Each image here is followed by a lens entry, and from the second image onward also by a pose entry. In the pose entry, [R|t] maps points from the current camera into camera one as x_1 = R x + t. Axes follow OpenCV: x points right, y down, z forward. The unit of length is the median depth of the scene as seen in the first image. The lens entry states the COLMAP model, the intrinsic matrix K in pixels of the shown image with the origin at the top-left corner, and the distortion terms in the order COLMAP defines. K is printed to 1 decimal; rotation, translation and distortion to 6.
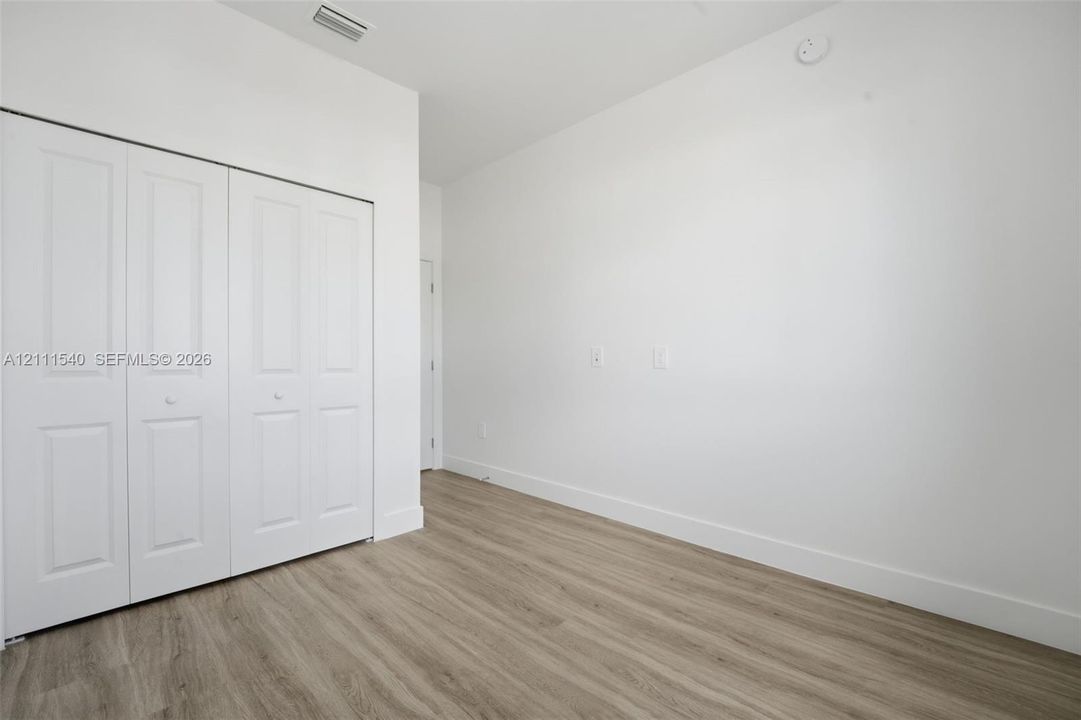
lens RADIAL K [[450.5, 0, 541.9], [0, 450.5, 361.7], [0, 0, 1]] dist [-0.008124, -0.004998]
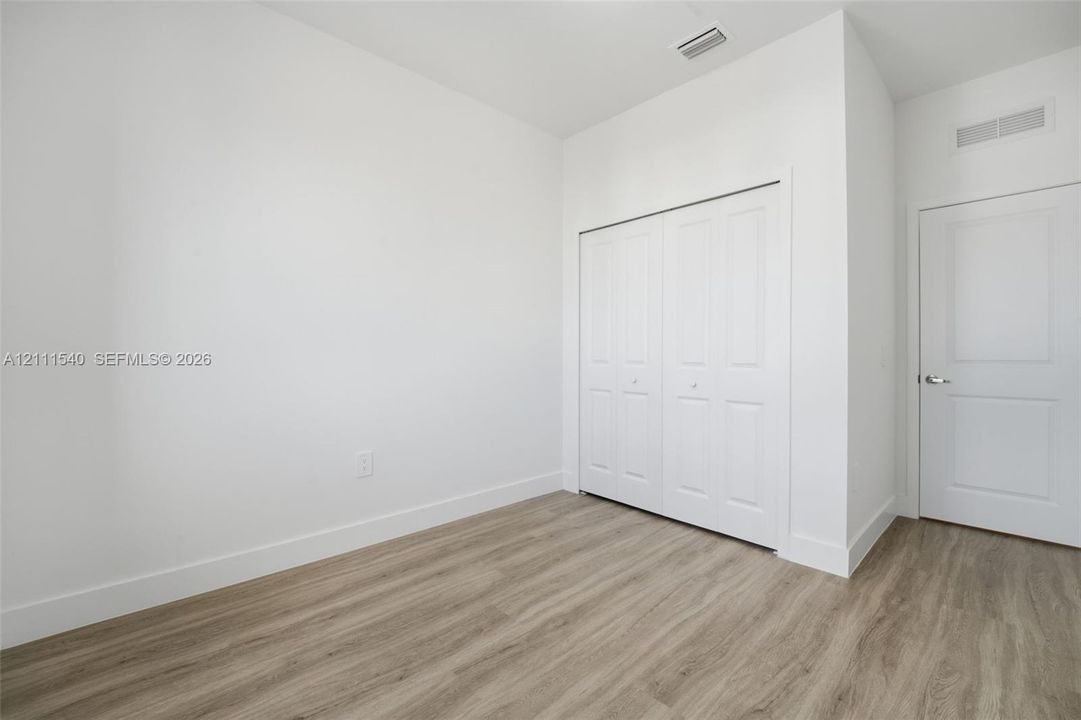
lens RADIAL K [[450.5, 0, 542.1], [0, 450.5, 354.2], [0, 0, 1]] dist [-0.008124, -0.004998]
pose [[-0.040517, 0.001754, -0.999177, 0.702538], [-0.011946, 0.999926, 0.002240, -0.002923], [0.999107, 0.012027, -0.040493, 0.720363]]
